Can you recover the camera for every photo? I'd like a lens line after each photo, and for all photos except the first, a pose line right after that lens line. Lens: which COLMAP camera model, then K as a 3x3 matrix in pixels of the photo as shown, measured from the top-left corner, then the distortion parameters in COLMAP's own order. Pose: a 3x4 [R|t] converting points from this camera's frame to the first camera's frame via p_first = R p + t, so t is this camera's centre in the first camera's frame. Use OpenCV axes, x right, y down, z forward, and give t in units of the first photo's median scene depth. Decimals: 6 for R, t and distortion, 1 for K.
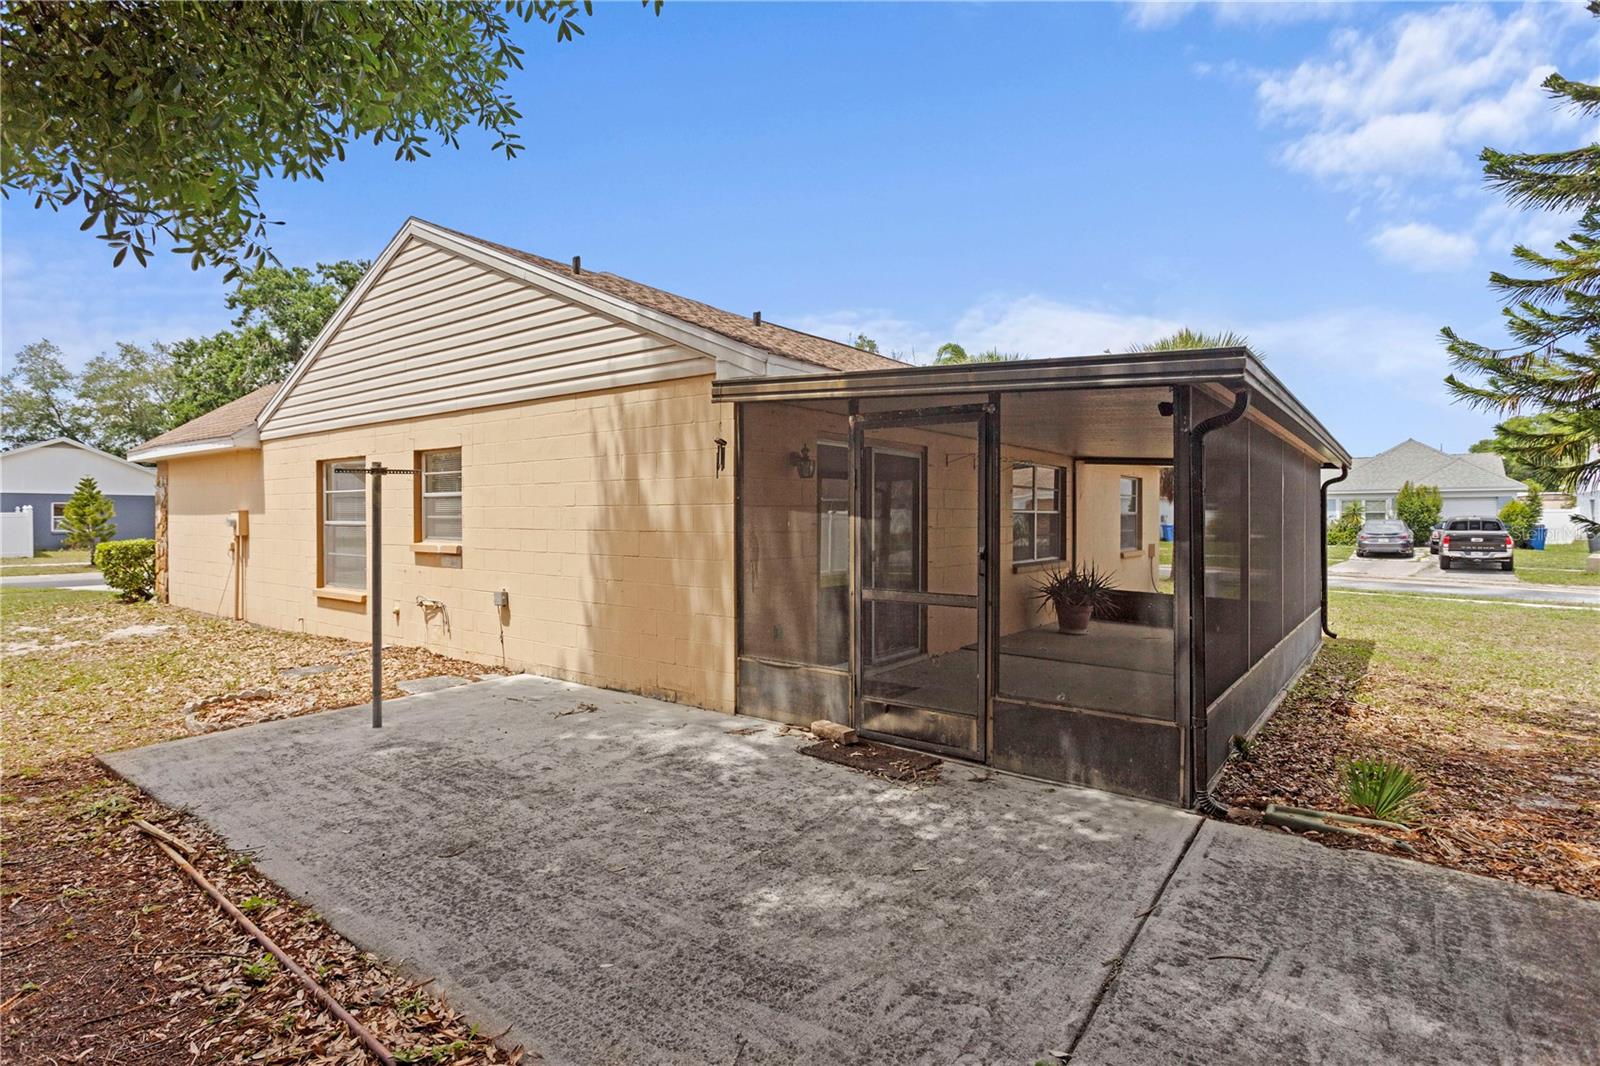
lens RADIAL K [[795.7, 0, 798.9], [0, 795.7, 522.4], [0, 0, 1]] dist [-0.008940, 0.002690]
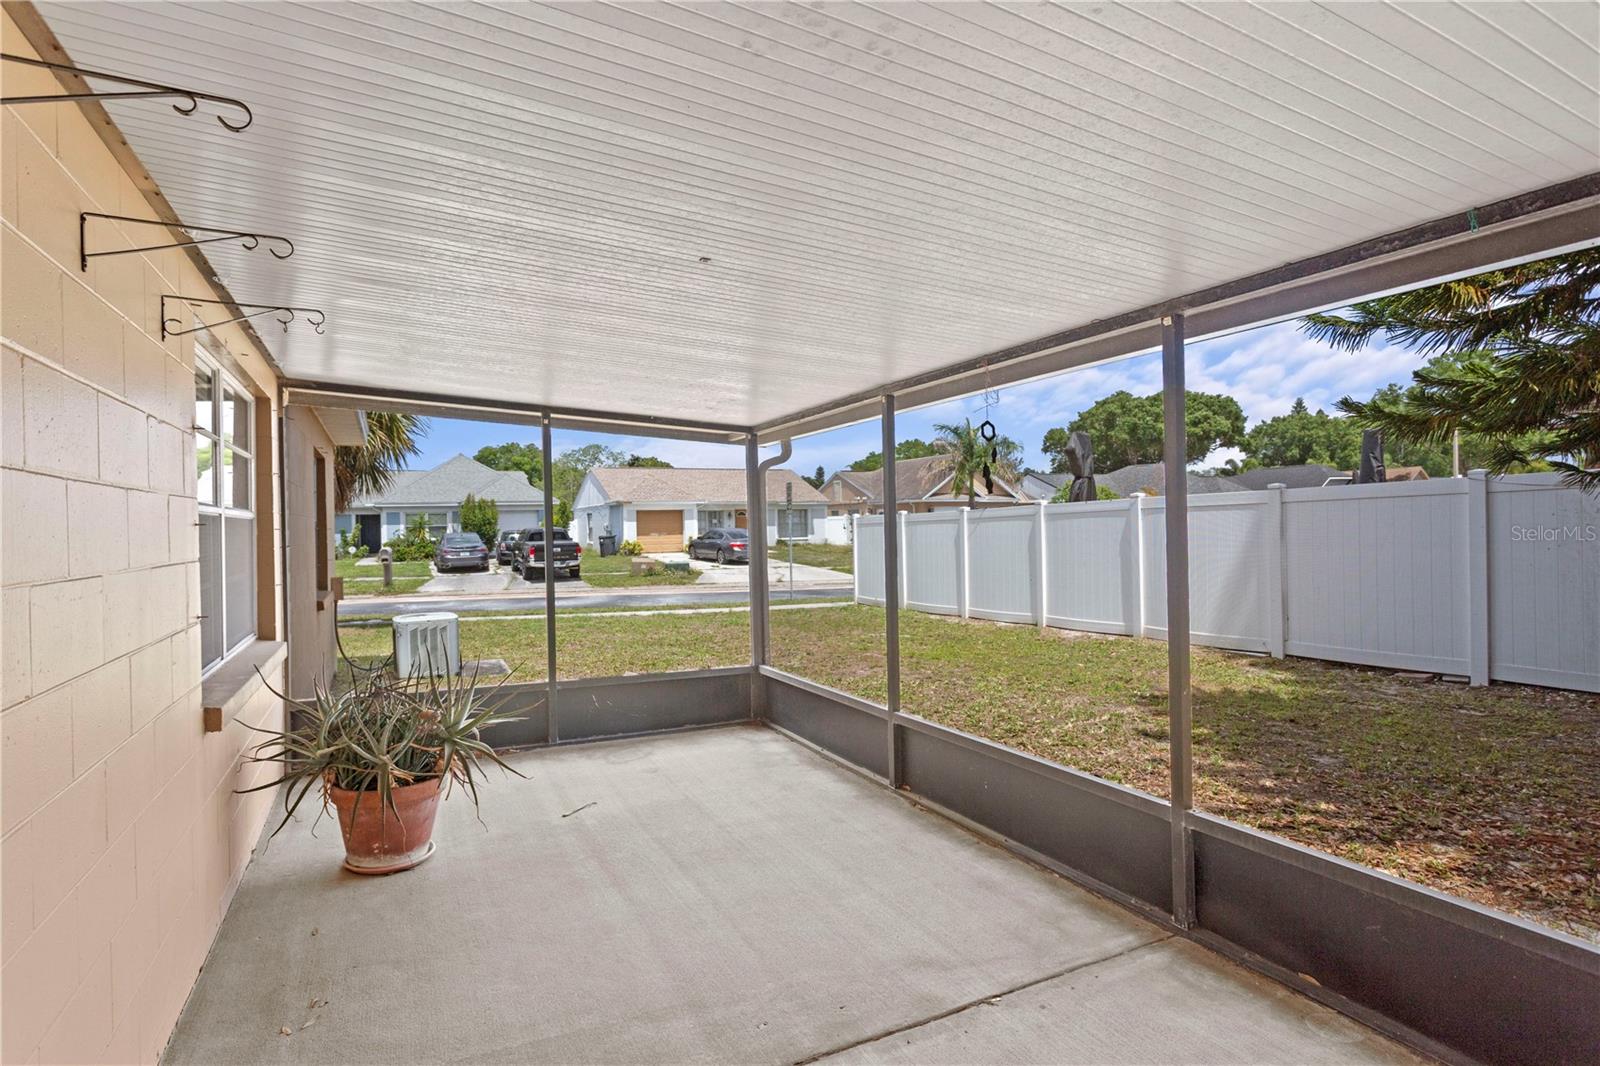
lens RADIAL K [[795.7, 0, 798.9], [0, 795.7, 522.4], [0, 0, 1]] dist [-0.008940, 0.002690]
pose [[0.420068, -0.006720, 0.907468, 0.126237], [0.026699, 0.999631, -0.004957, -0.000865], [-0.907100, 0.026310, 0.420092, 0.812141]]
